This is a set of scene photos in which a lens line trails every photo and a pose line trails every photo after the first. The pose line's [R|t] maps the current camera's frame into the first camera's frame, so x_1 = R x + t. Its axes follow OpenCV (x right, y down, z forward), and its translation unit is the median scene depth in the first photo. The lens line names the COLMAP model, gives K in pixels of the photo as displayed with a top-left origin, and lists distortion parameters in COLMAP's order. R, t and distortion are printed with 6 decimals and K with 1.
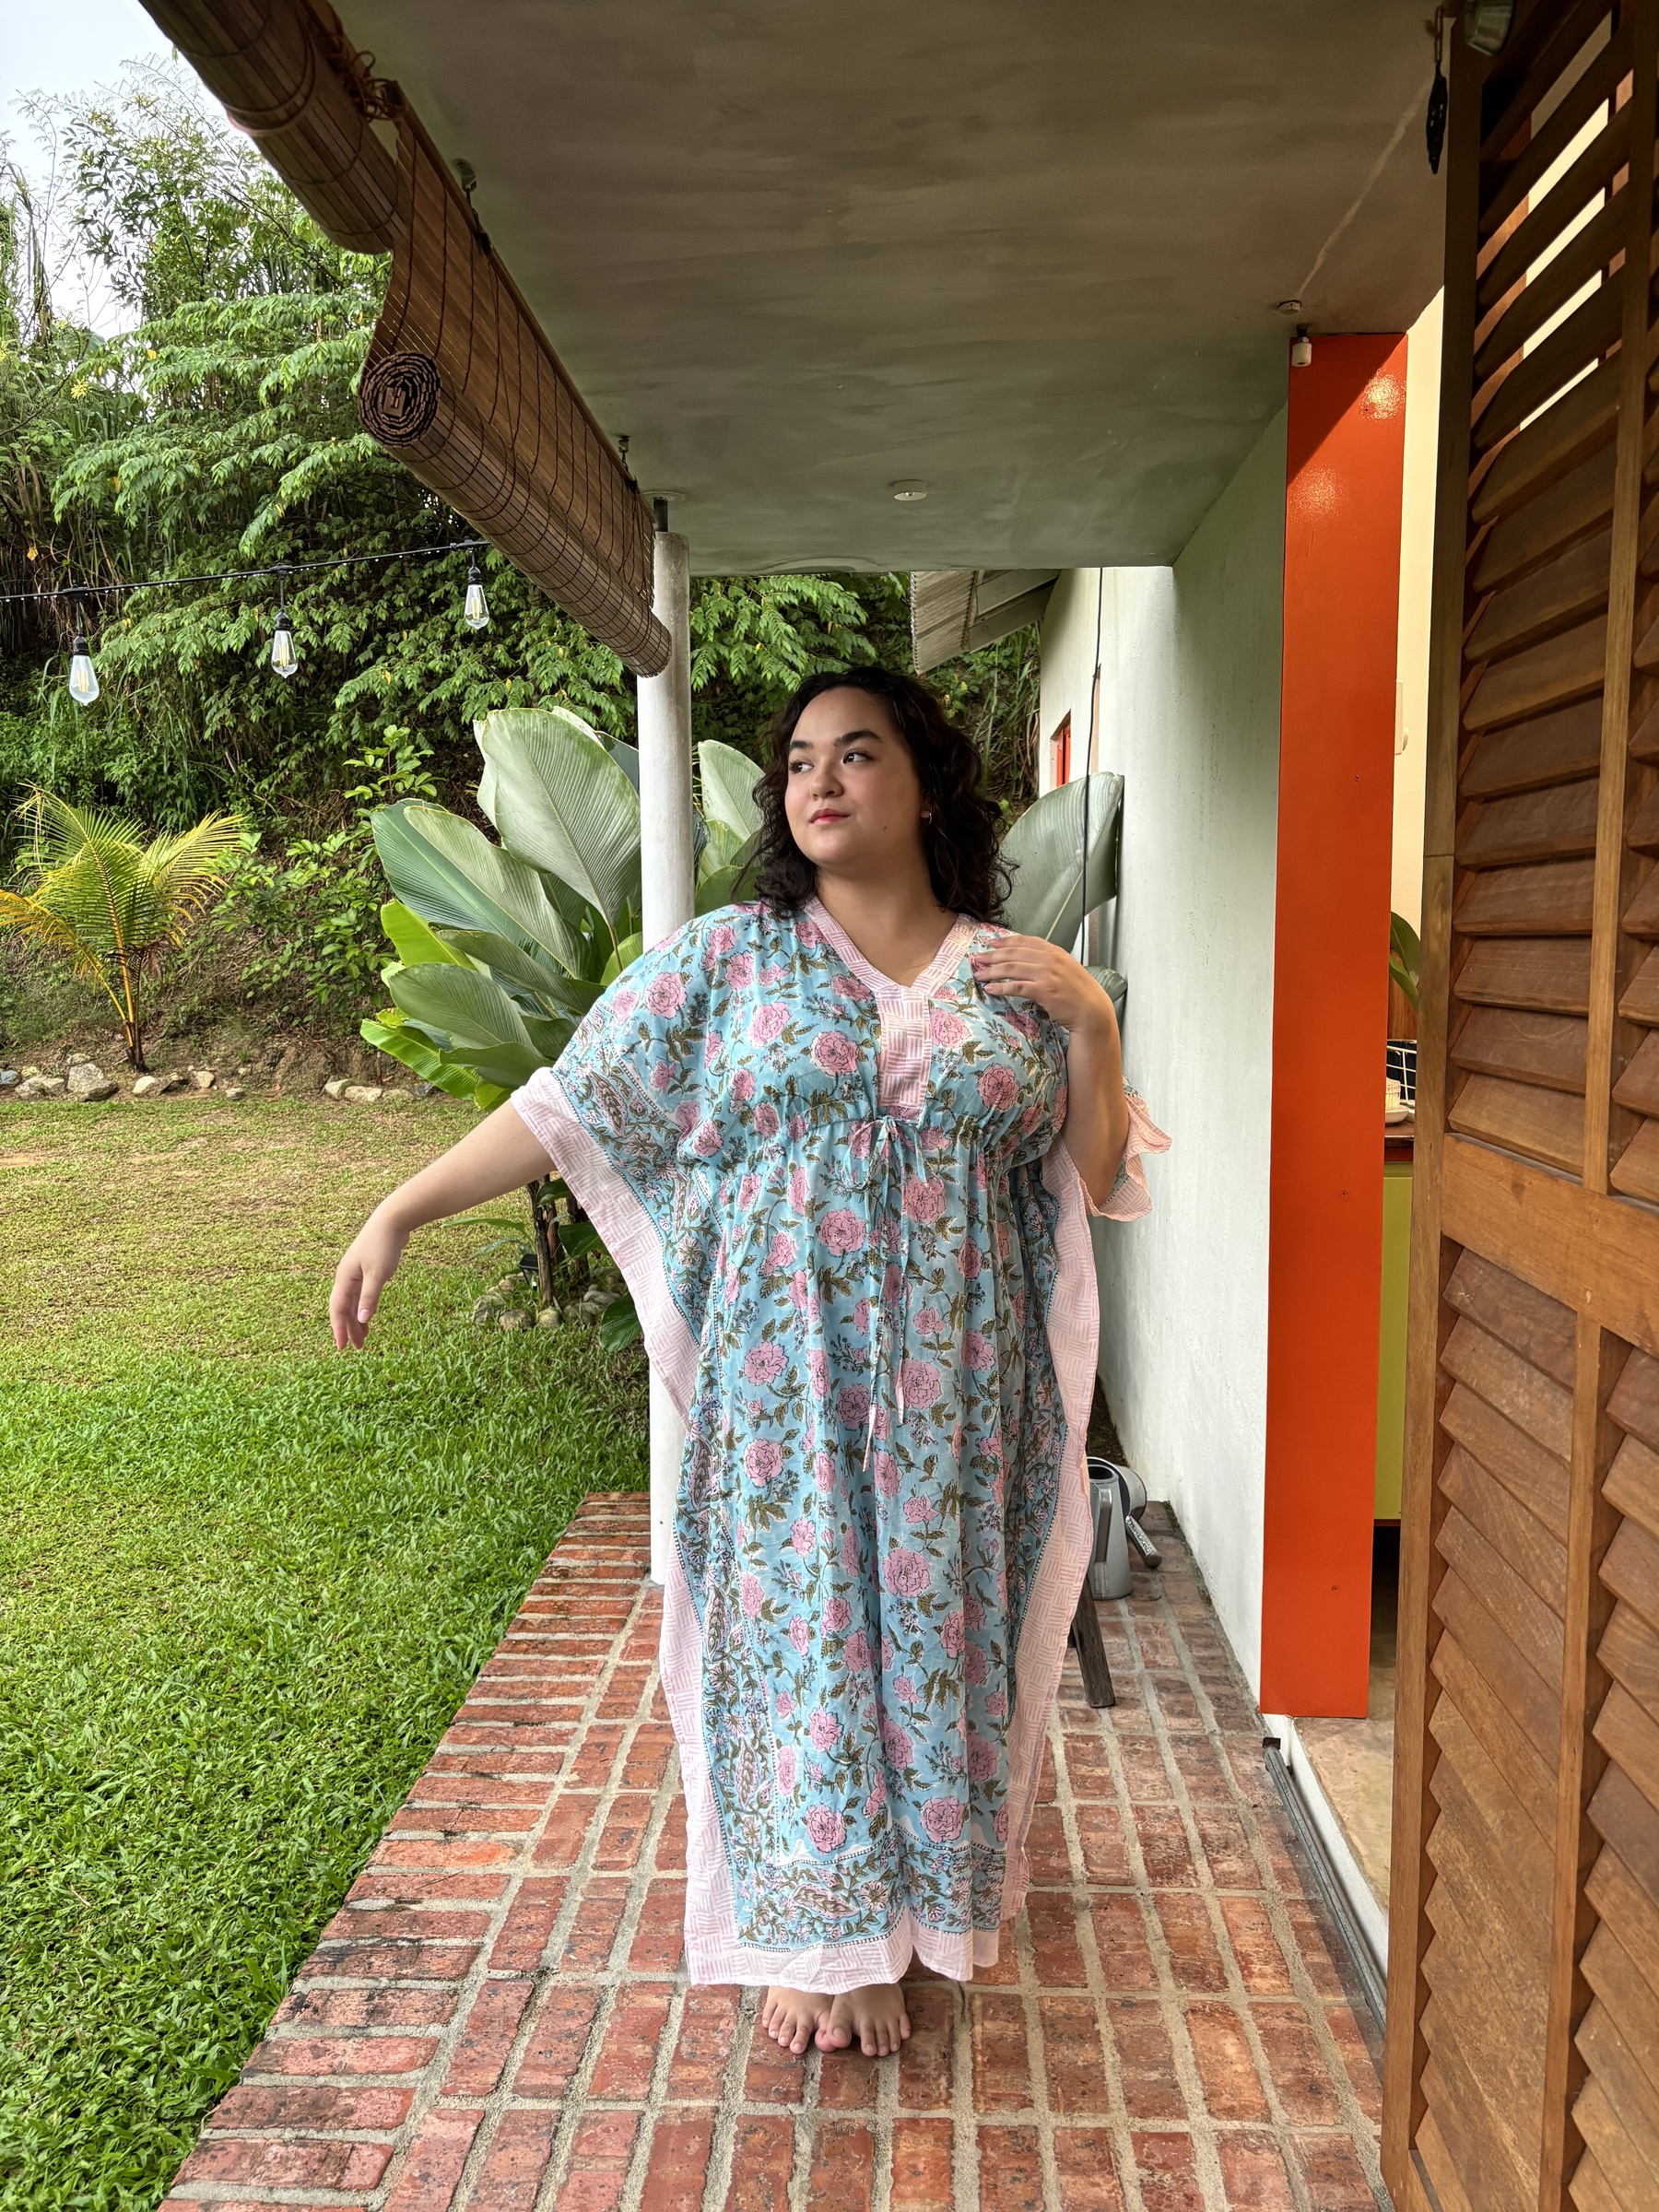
lens RADIAL K [[1687.1, 0, 824.4], [0, 1687.1, 1122.3], [0, 0, 1]] dist [0.034219, -0.046737]
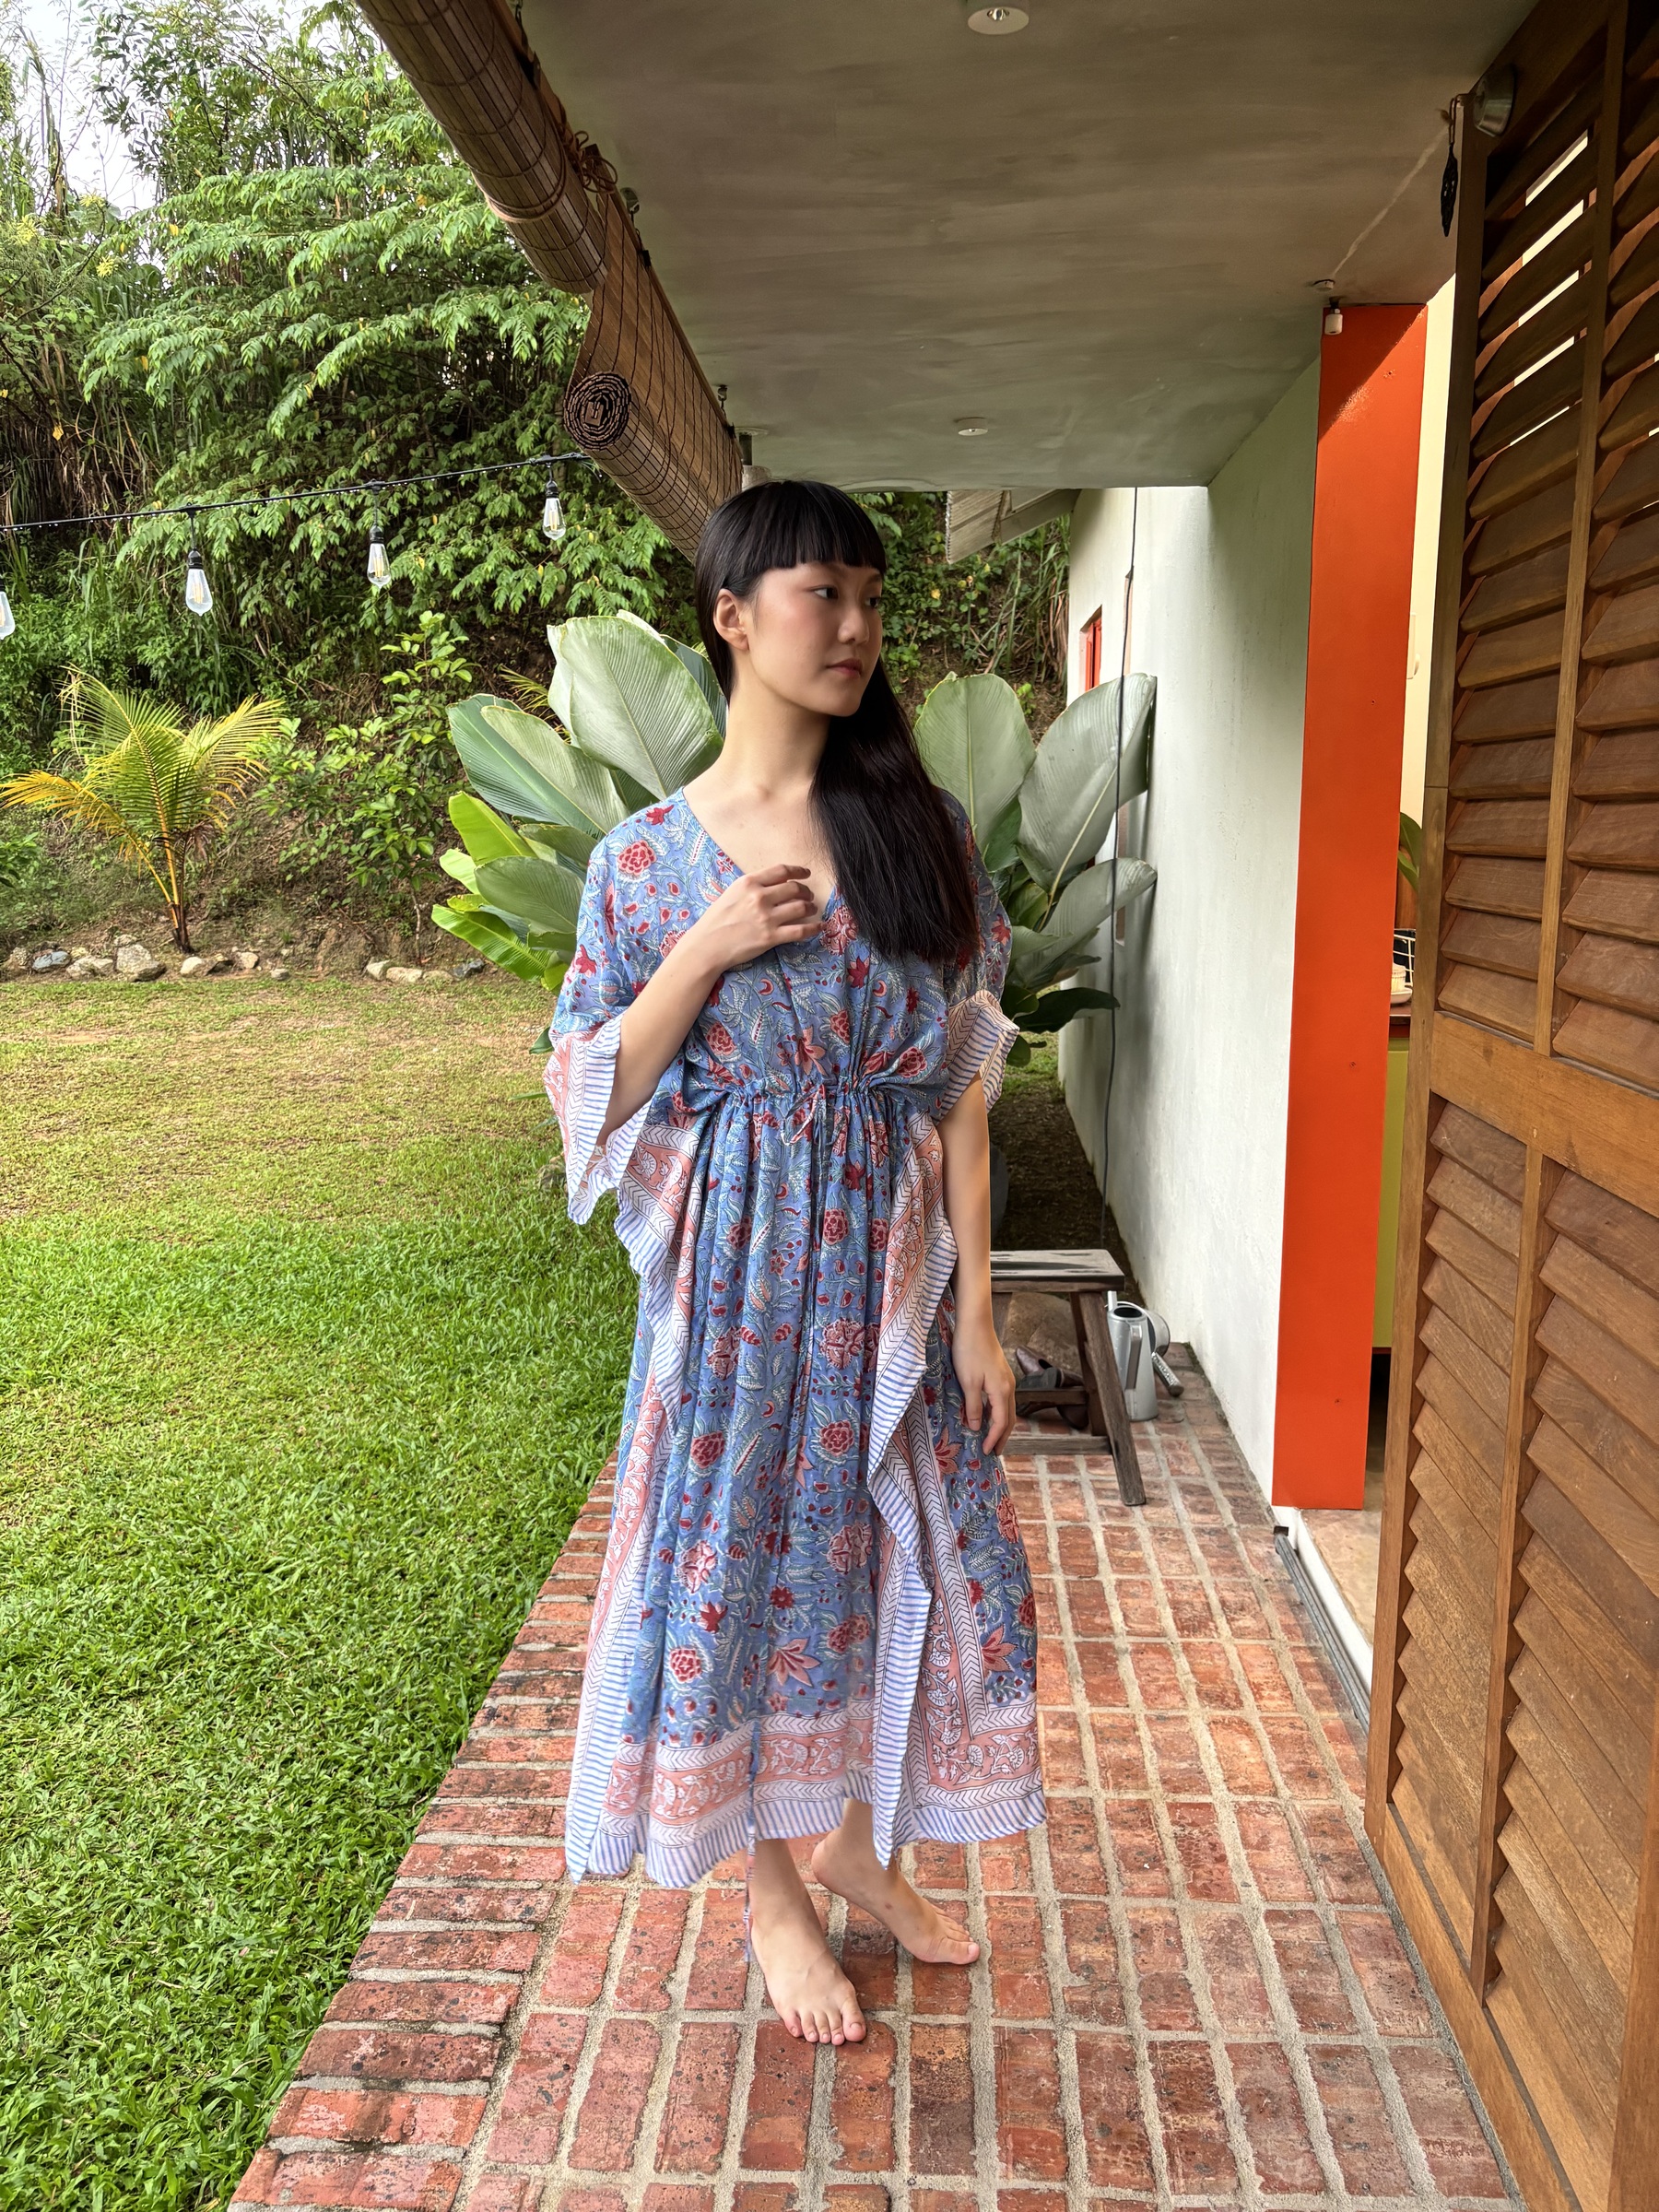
lens RADIAL K [[1687.1, 0, 819.4], [0, 1687.1, 1121.3], [0, 0, 1]] dist [0.034219, -0.046737]
pose [[0.999962, 0.002059, -0.008436, -0.044269], [-0.001467, 0.997578, 0.069538, 0.000772], [0.008559, -0.069523, 0.997544, -0.146520]]
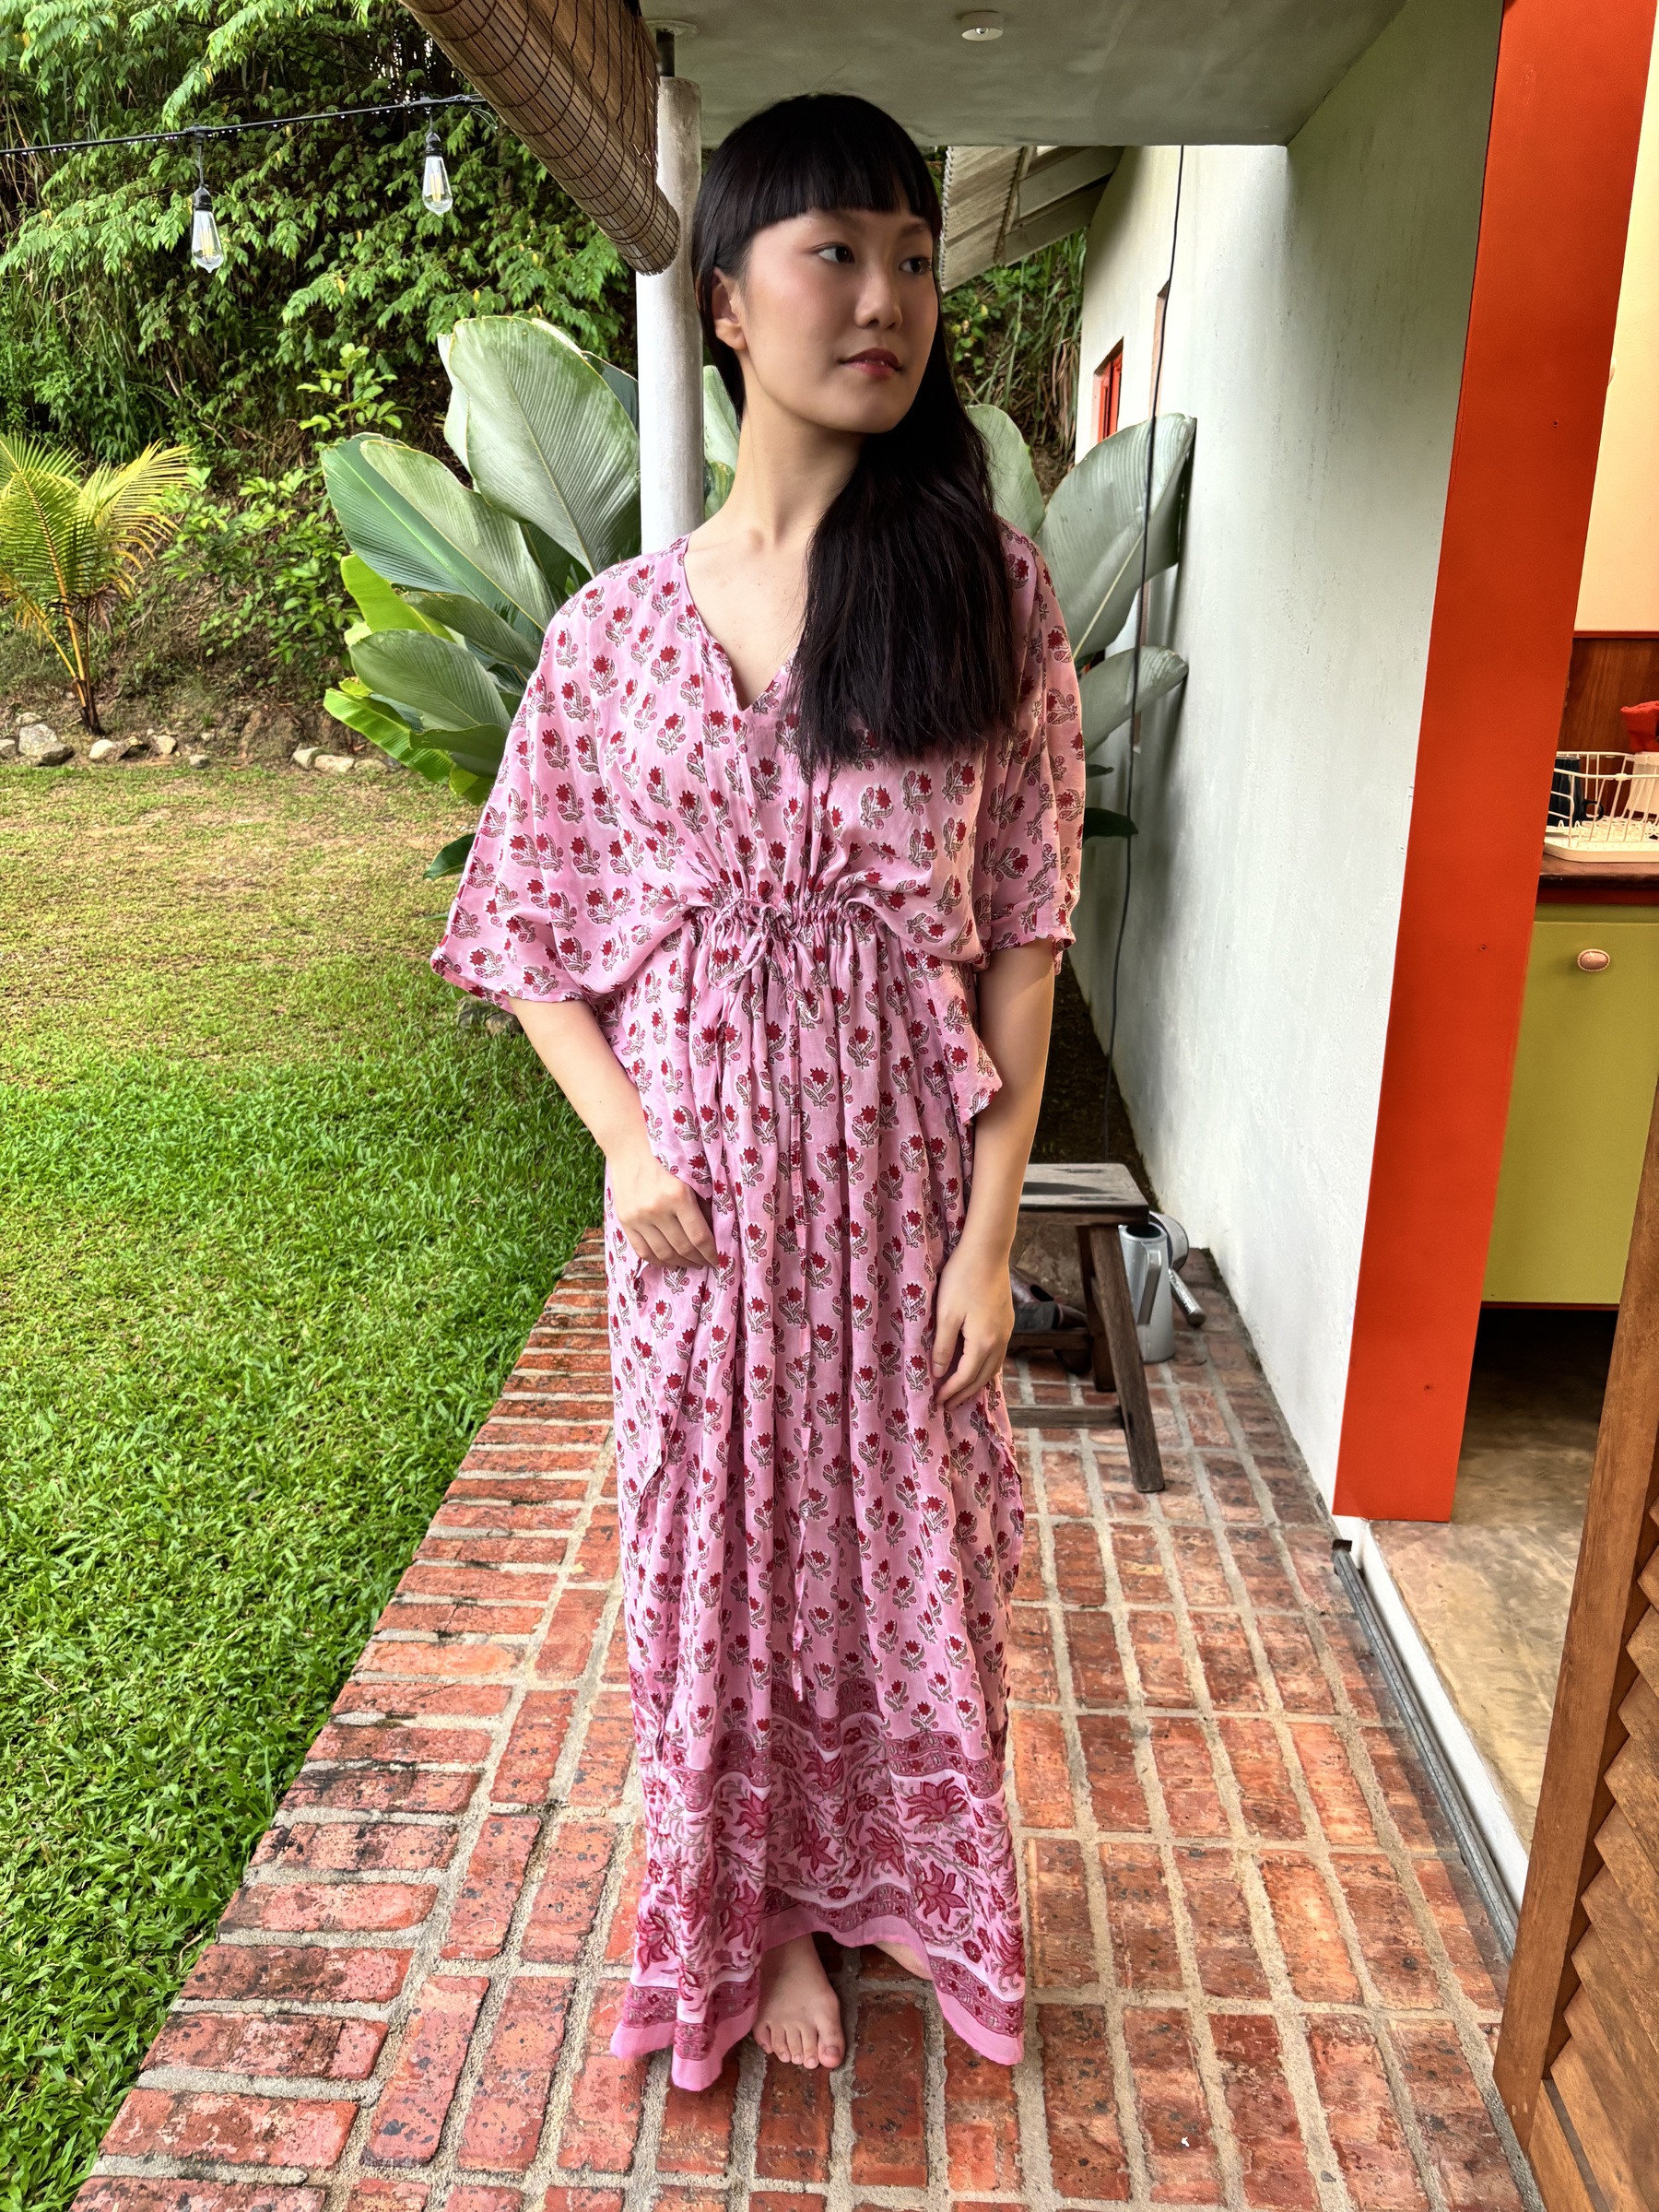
lens RADIAL K [[1687.1, 0, 819.5], [0, 1687.1, 1145.1], [0, 0, 1]] dist [0.034219, -0.046737]
pose [[0.999826, 0.016961, 0.007743, -0.026456], [-0.018179, 0.979056, 0.202776, -0.023344], [-0.004142, -0.202882, 0.979194, 0.138049]]
